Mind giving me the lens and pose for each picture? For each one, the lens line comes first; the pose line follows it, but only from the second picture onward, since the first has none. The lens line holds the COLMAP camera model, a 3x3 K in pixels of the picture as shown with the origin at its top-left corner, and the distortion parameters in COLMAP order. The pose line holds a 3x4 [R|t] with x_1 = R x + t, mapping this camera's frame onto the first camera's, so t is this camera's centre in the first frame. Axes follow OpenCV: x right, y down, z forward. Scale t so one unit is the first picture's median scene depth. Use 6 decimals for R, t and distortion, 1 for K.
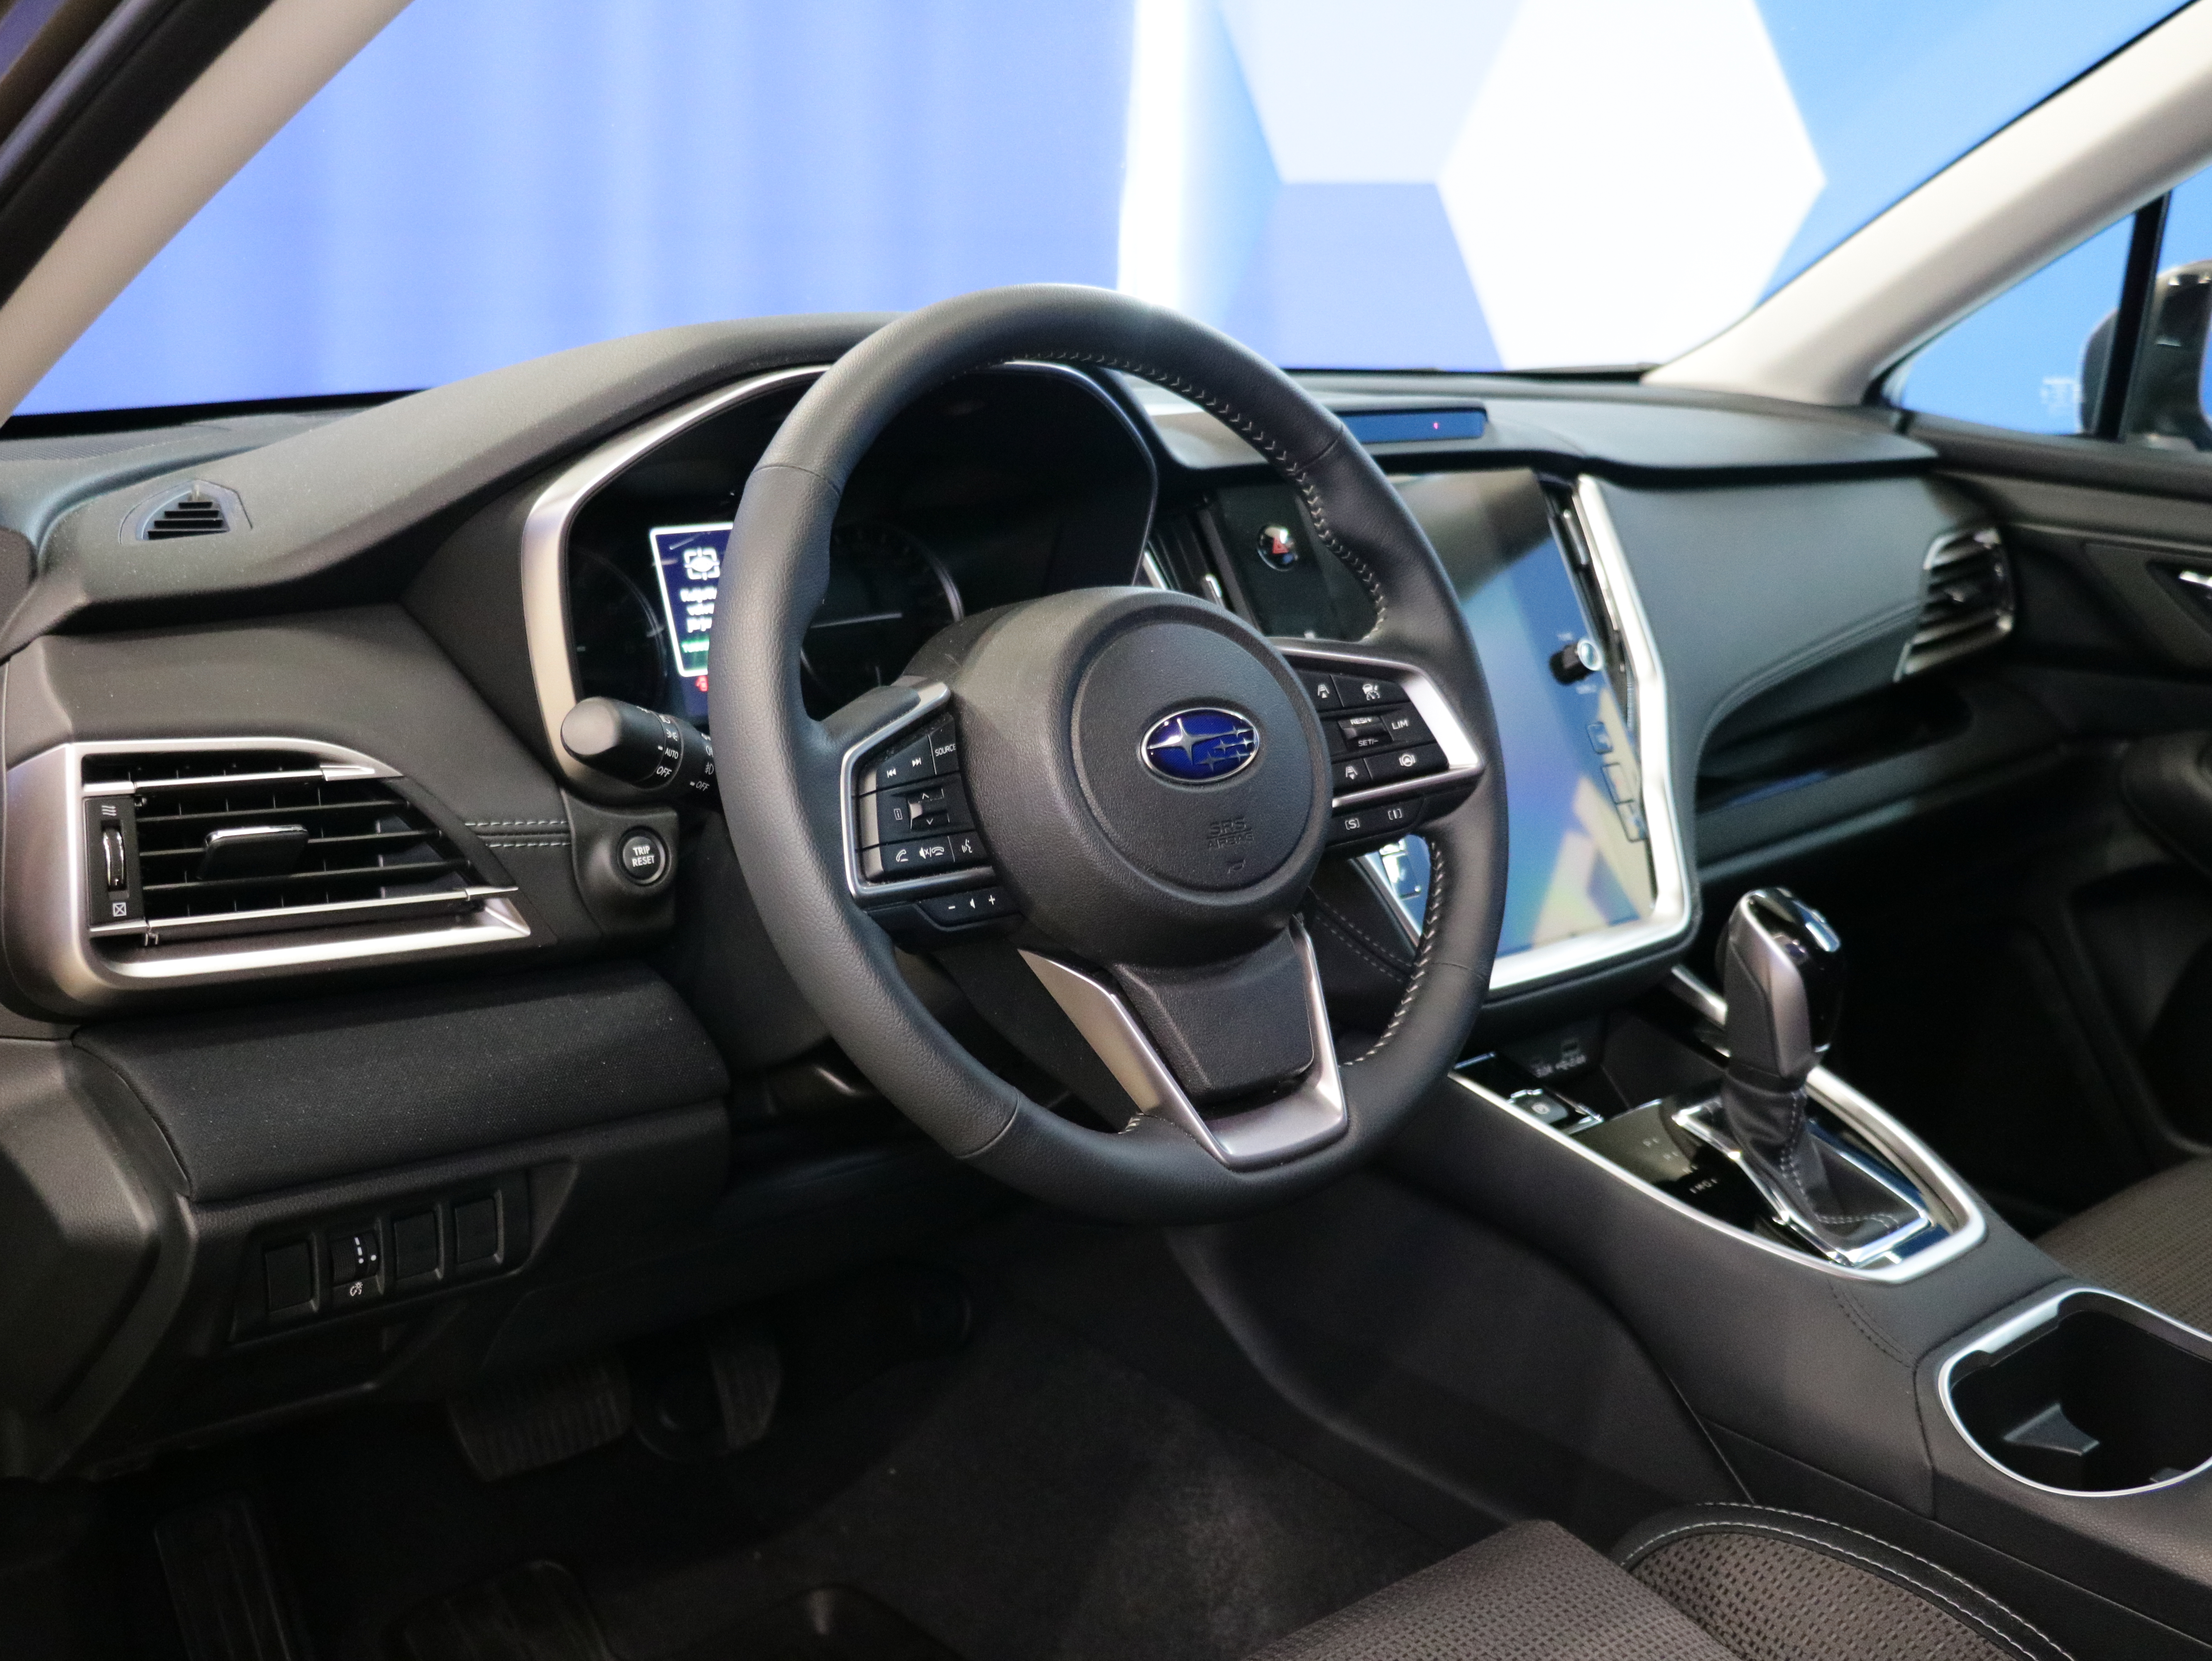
lens RADIAL K [[2368.0, 0, 1106.0], [0, 2368.0, 830.5], [0, 0, 1]] dist [-0.060967, 0.005856]
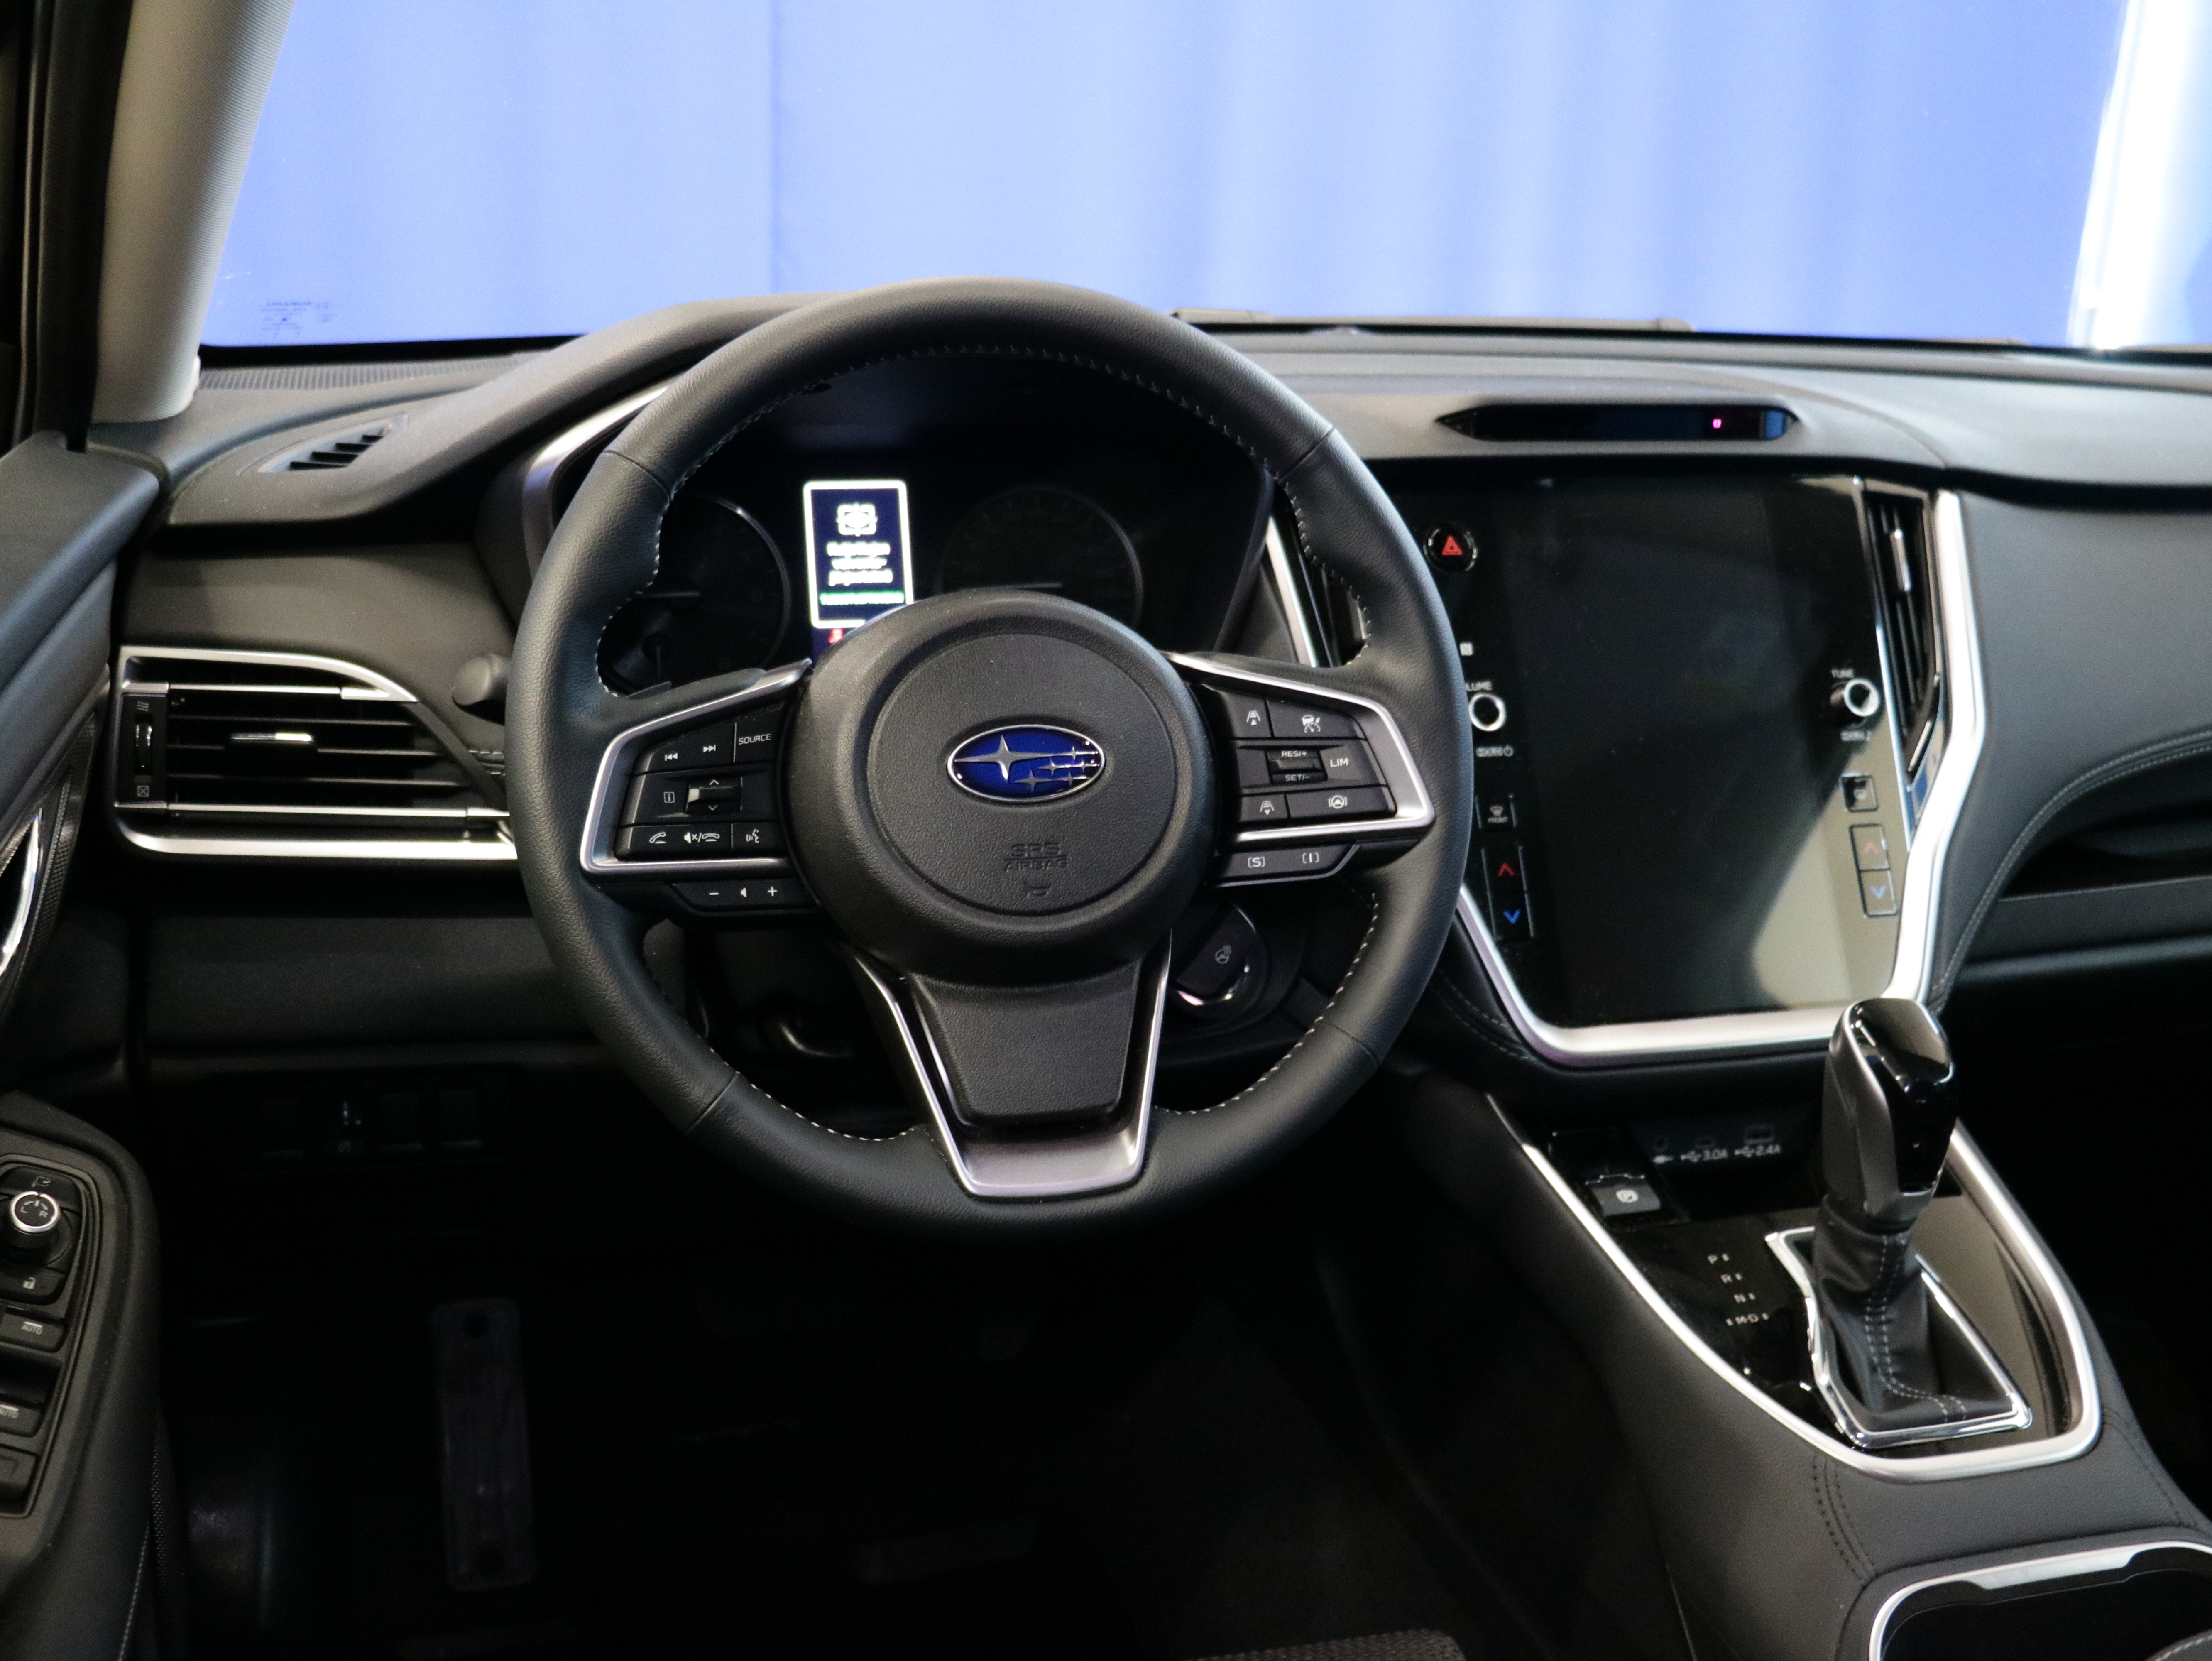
lens RADIAL K [[2368.0, 0, 1106.0], [0, 2368.0, 830.5], [0, 0, 1]] dist [-0.060967, 0.005856]
pose [[0.900964, 0.135304, -0.412258, 0.457273], [-0.116398, 0.990679, 0.070761, -0.078506], [0.417990, -0.015767, 0.908315, 0.127032]]
